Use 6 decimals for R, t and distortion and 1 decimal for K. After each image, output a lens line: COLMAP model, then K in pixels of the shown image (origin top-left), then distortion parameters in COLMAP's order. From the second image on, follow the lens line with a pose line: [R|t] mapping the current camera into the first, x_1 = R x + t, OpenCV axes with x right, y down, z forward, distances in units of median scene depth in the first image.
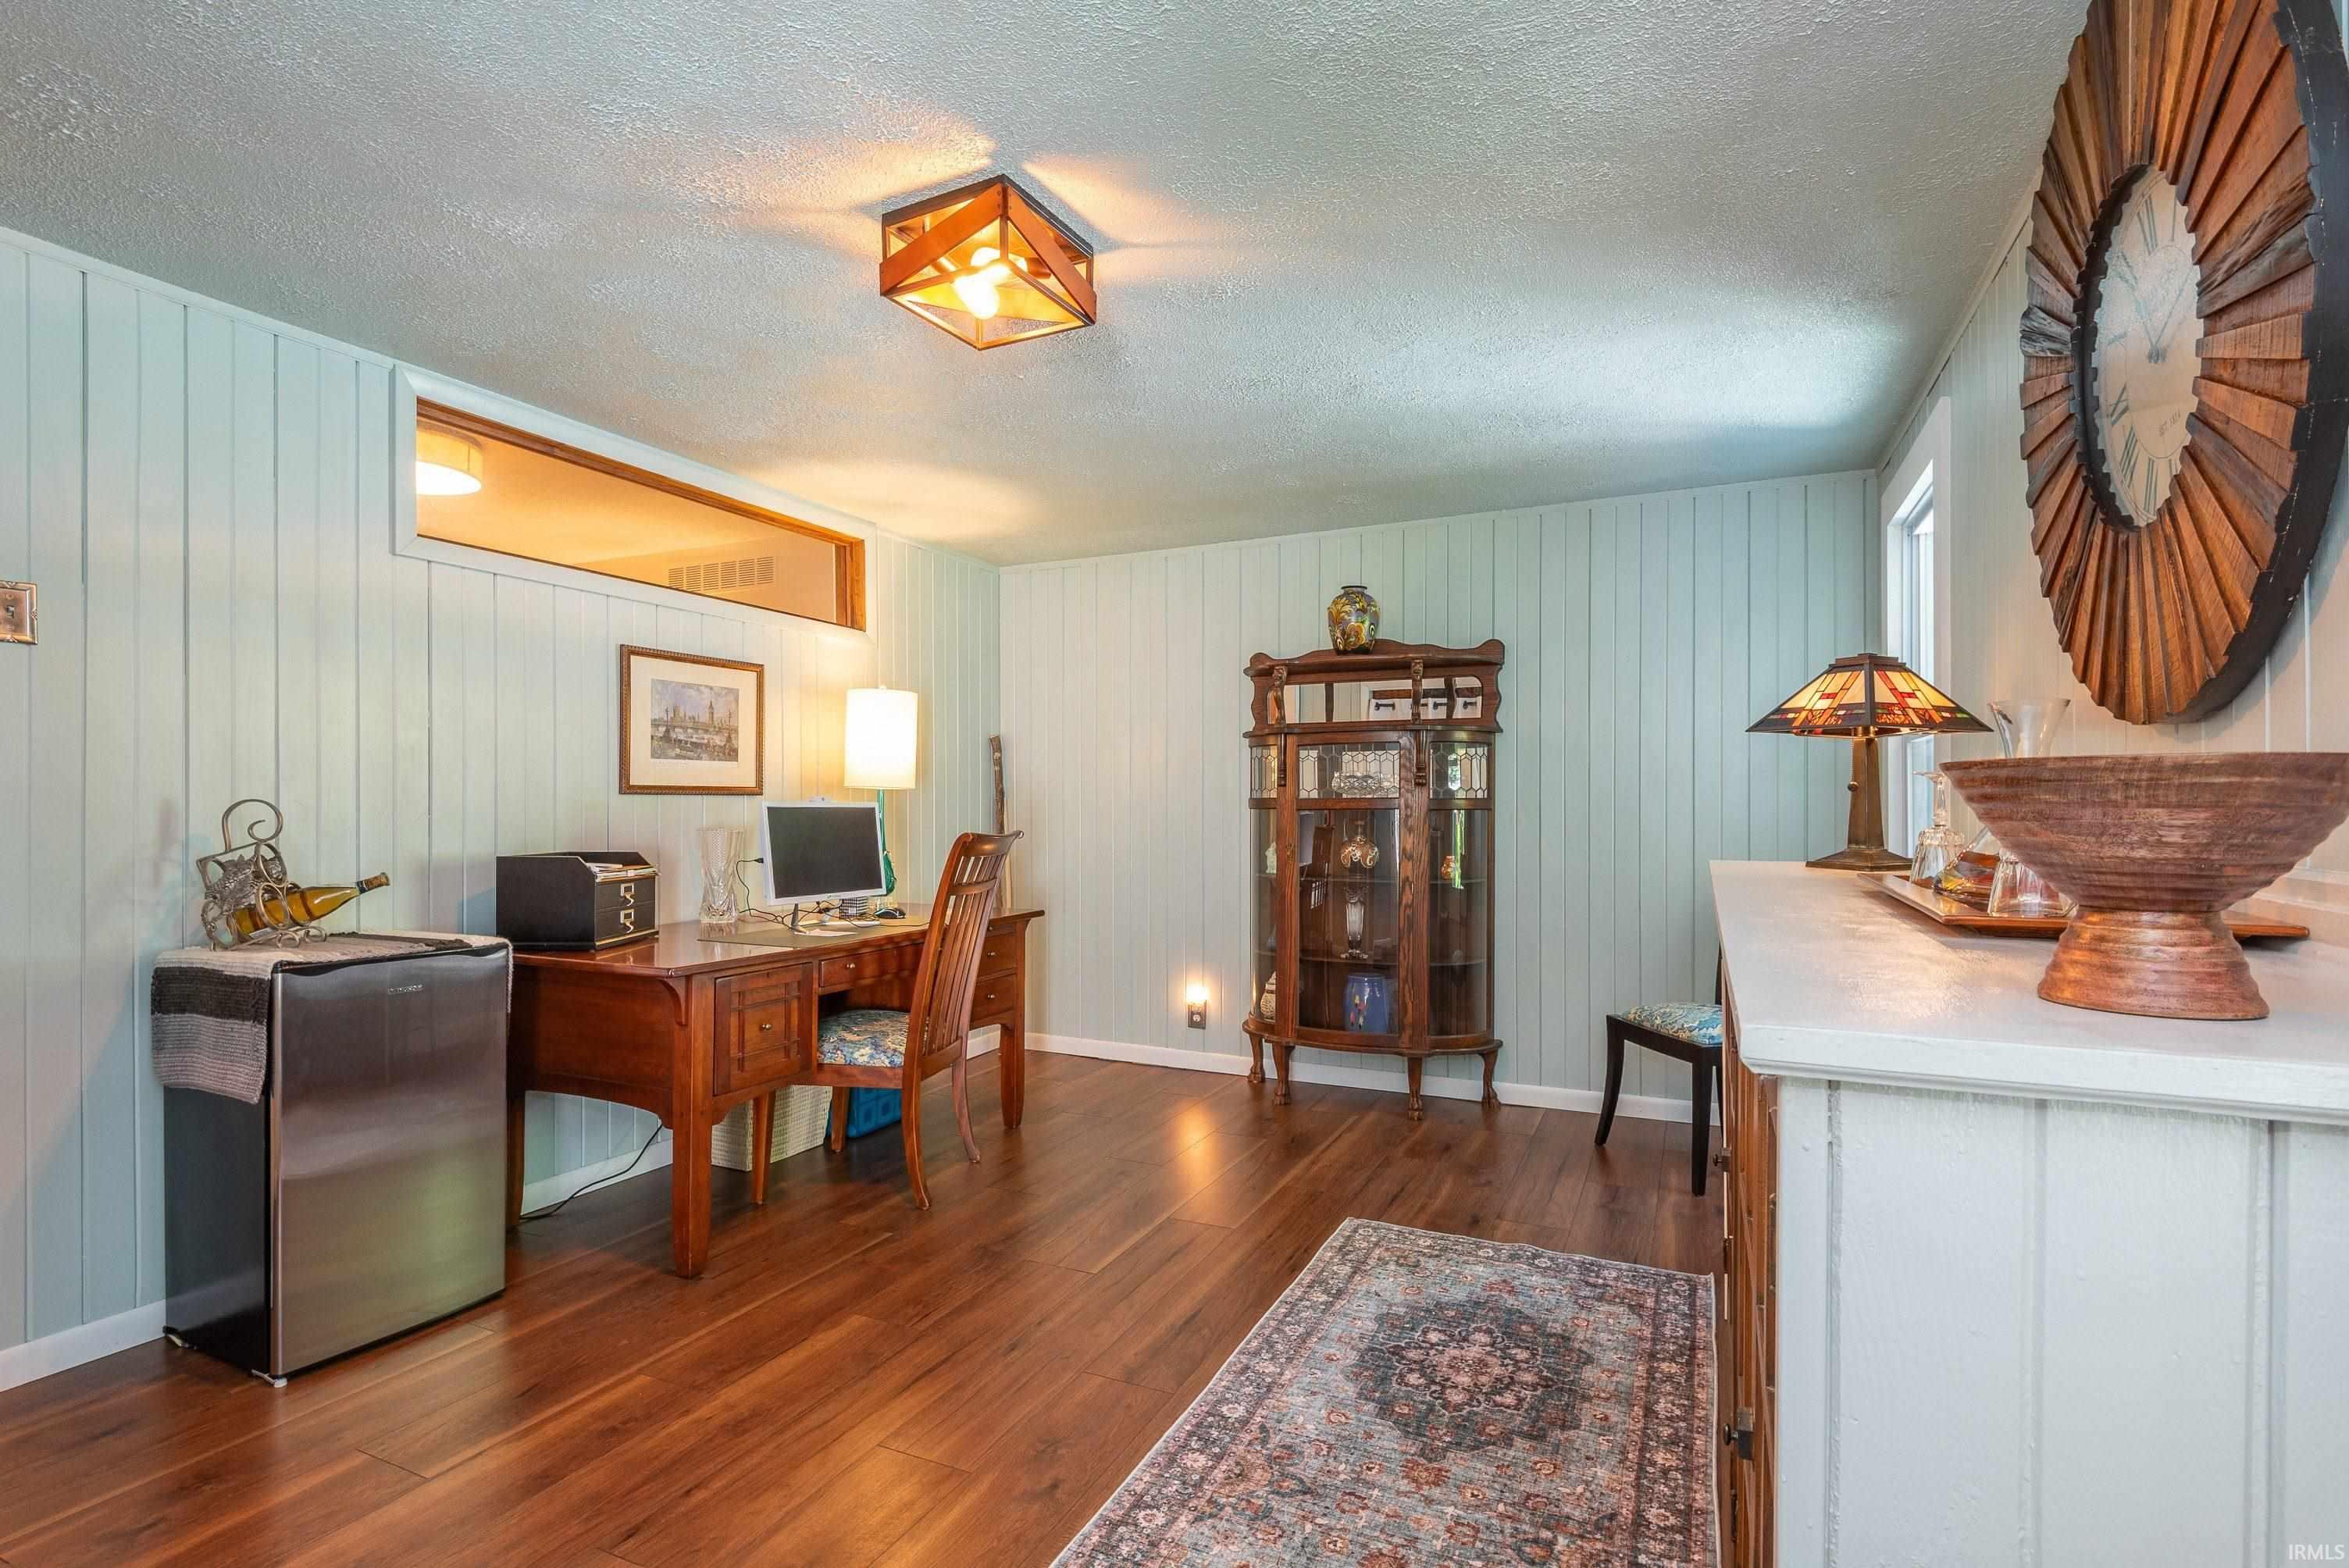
lens RADIAL K [[1109.9, 0, 1189.2], [0, 1109.9, 830.1], [0, 0, 1]] dist [-0.005286, -0.003875]
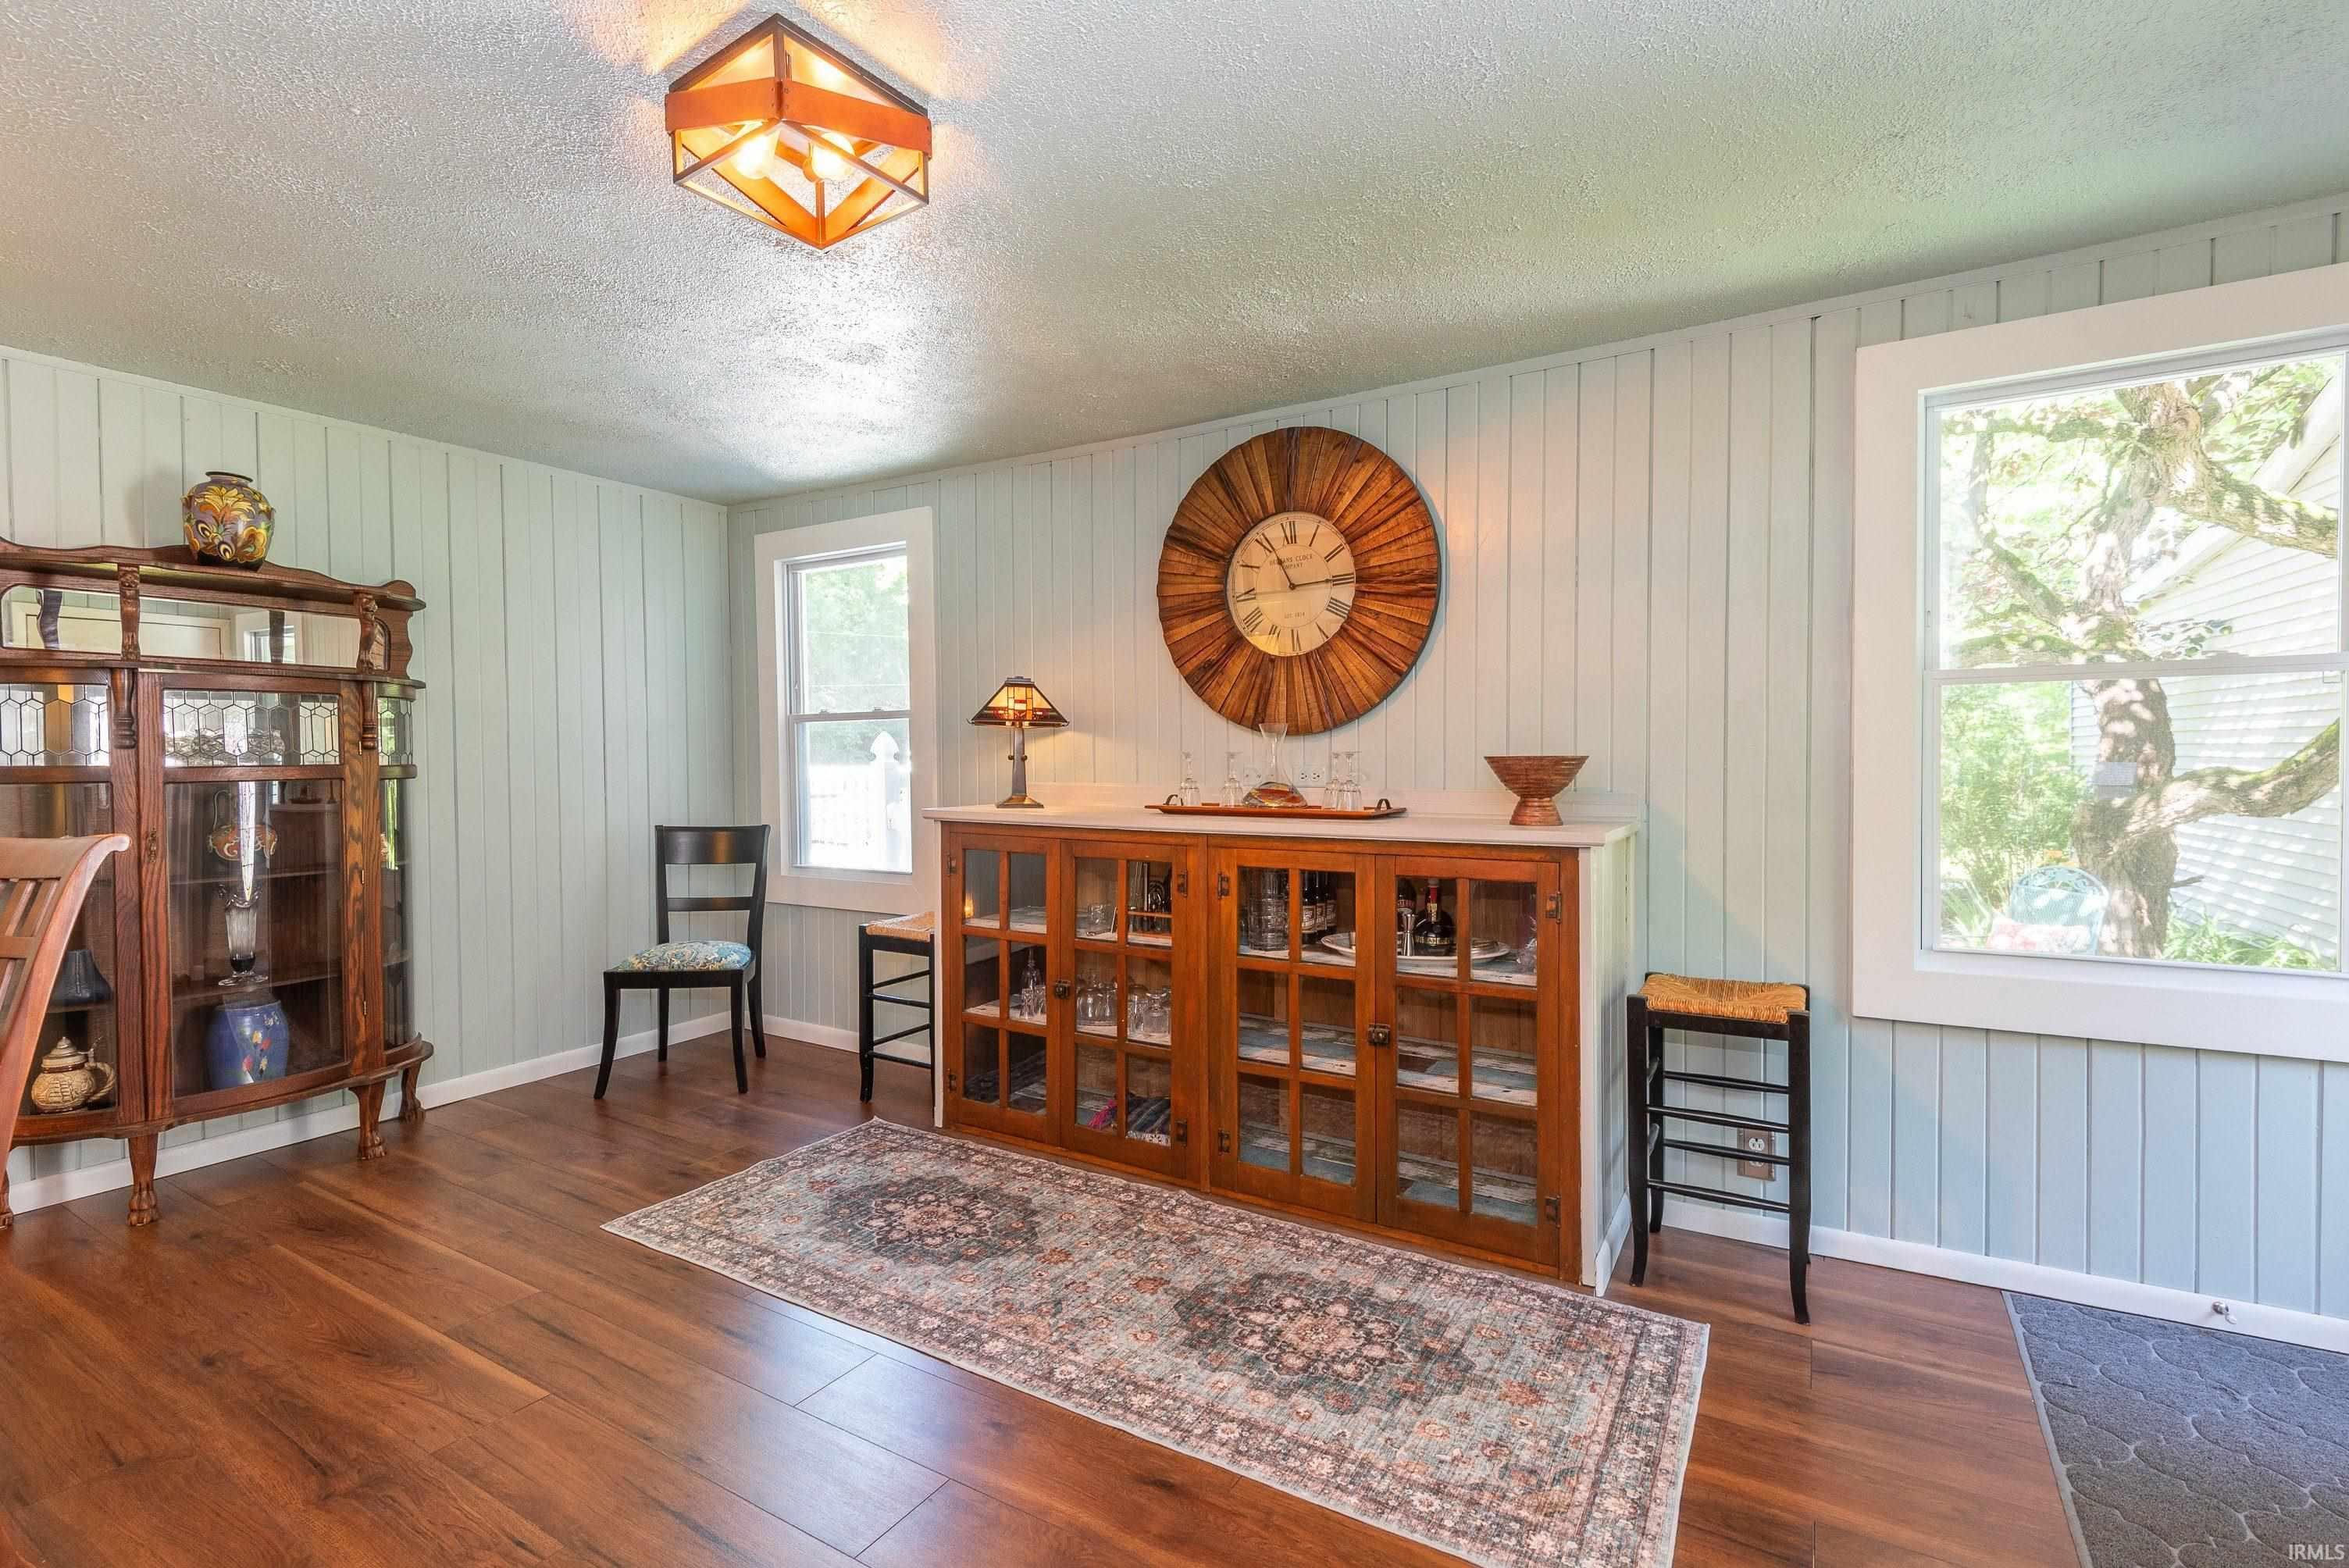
lens RADIAL K [[1061.1, 0, 1155.9], [0, 1061.1, 786.2], [0, 0, 1]] dist [0.009781, -0.007867]
pose [[0.117583, -0.031154, 0.992574, -0.811953], [0.026789, 0.999244, 0.028190, -0.031251], [-0.992702, 0.023276, 0.118328, 0.530387]]
